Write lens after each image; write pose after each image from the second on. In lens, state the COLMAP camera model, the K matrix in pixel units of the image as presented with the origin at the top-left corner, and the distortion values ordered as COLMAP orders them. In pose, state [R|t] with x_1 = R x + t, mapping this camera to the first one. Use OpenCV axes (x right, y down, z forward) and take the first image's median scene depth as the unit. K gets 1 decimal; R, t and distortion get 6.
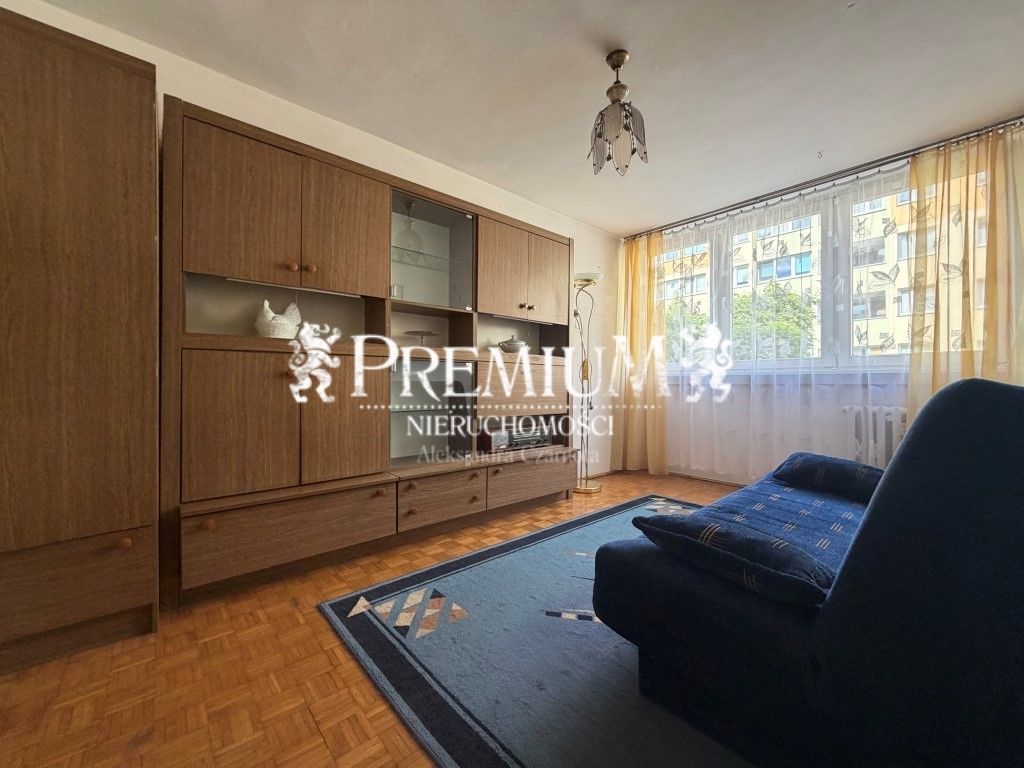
lens RADIAL K [[404.7, 0, 506.8], [0, 404.7, 384.1], [0, 0, 1]] dist [-0.008359, 0.000885]
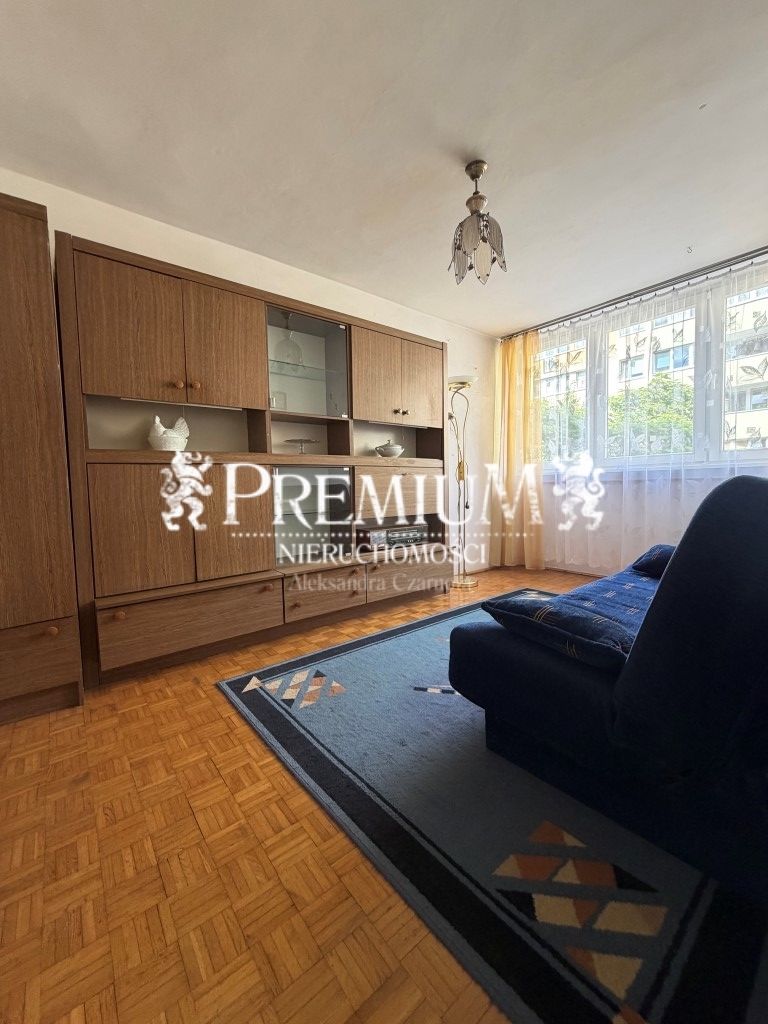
lens RADIAL K [[404.7, 0, 382.5], [0, 404.7, 510.5], [0, 0, 1]] dist [-0.008359, 0.000885]
pose [[0.999029, -0.022873, -0.037655, 0.050856], [0.025162, 0.997791, 0.061481, -0.003708], [0.036166, -0.062368, 0.997398, -0.086149]]
